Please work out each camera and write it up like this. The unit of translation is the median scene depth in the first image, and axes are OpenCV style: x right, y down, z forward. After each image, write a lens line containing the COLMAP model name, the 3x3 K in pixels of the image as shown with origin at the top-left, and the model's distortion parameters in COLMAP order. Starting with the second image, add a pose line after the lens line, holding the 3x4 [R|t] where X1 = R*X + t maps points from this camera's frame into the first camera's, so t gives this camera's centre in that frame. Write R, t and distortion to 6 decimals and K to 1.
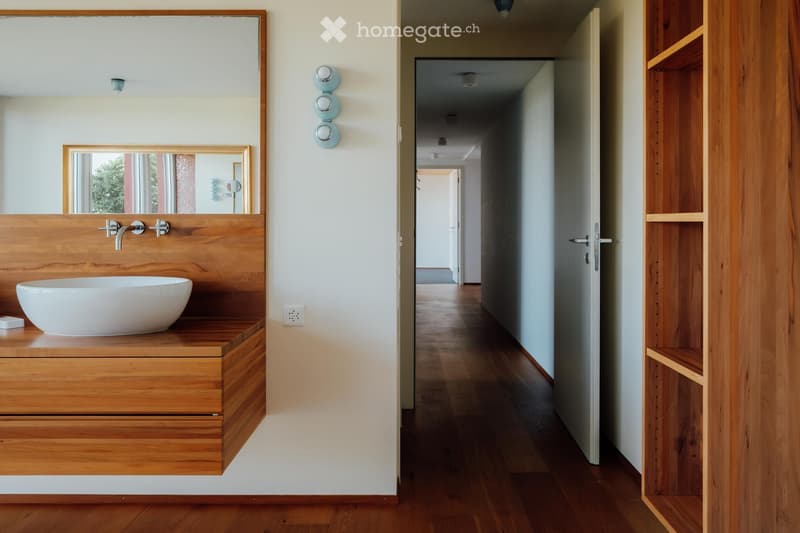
lens RADIAL K [[624.5, 0, 401.5], [0, 624.5, 218.4], [0, 0, 1]] dist [-0.033862, 0.059255]
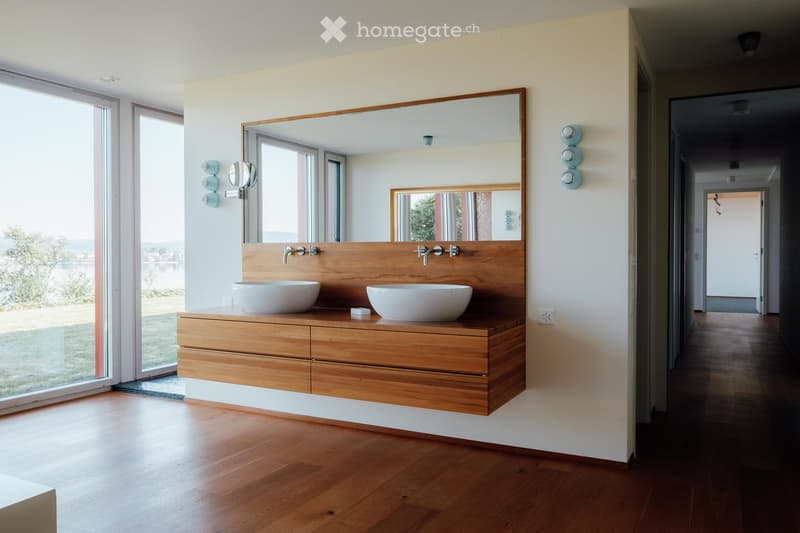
lens RADIAL K [[628.6, 0, 400.3], [0, 628.6, 264.2], [0, 0, 1]] dist [0.001835, 0.000462]
pose [[0.886652, 0.007731, -0.462373, 0.168254], [0.005457, 0.999616, 0.027180, 0.006085], [0.462406, -0.026622, 0.886269, -0.324515]]
